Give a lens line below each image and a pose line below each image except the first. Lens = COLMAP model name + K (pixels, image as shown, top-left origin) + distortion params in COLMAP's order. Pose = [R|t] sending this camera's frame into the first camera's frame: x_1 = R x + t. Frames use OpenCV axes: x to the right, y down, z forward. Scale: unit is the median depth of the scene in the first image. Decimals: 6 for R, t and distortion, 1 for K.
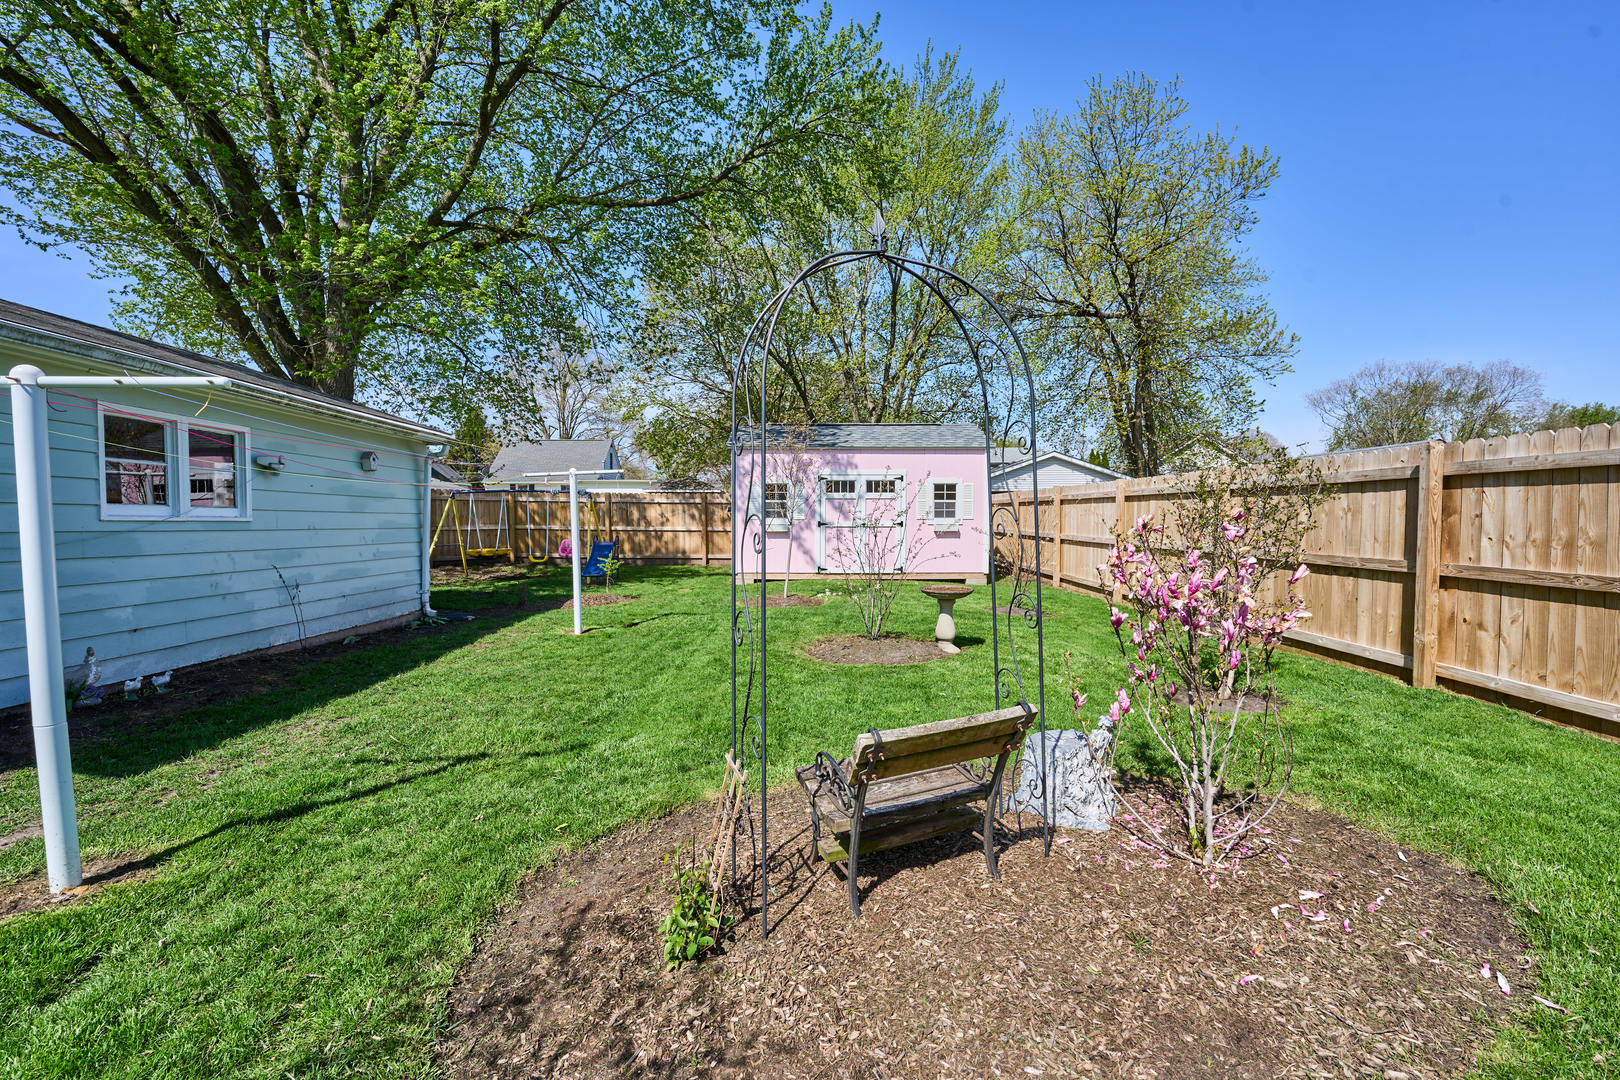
lens RADIAL K [[662.1, 0, 805.7], [0, 662.1, 537.8], [0, 0, 1]] dist [-0.006606, -0.001918]
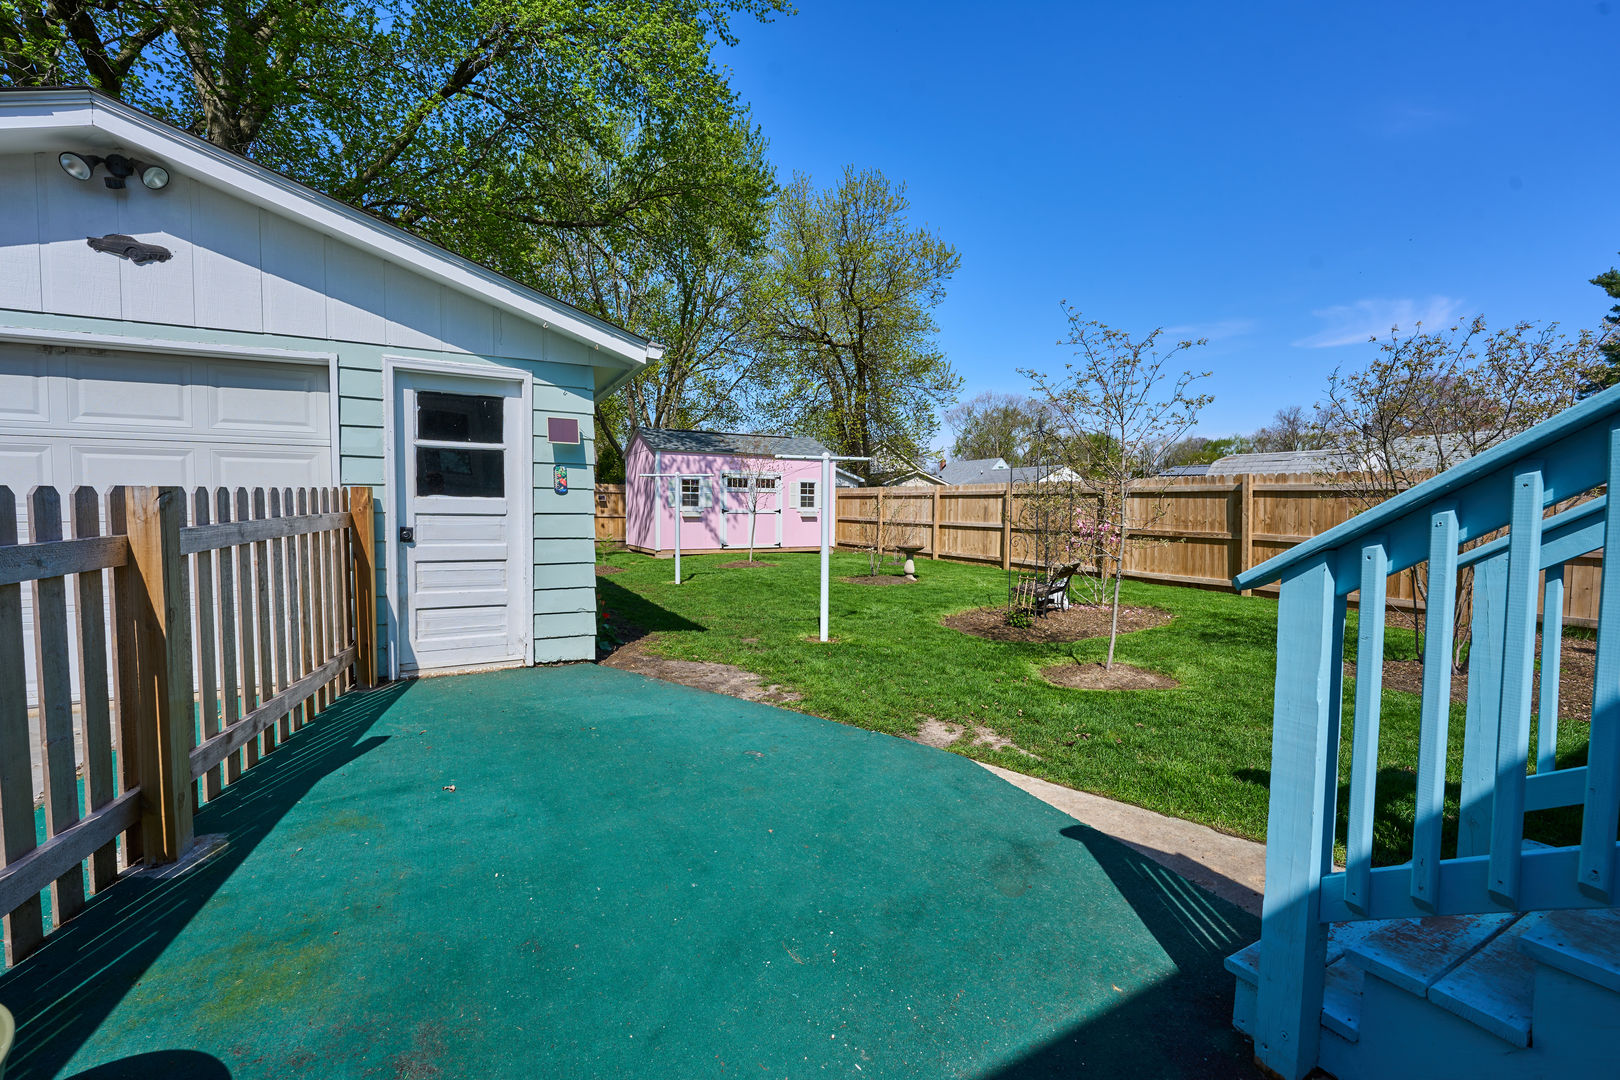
lens RADIAL K [[662.1, 0, 816.4], [0, 662.1, 535.8], [0, 0, 1]] dist [-0.006606, -0.001918]
pose [[0.888946, -0.007282, 0.457955, -0.413104], [0.000178, 0.999879, 0.015553, 0.008758], [-0.458013, -0.013744, 0.888839, -0.252195]]
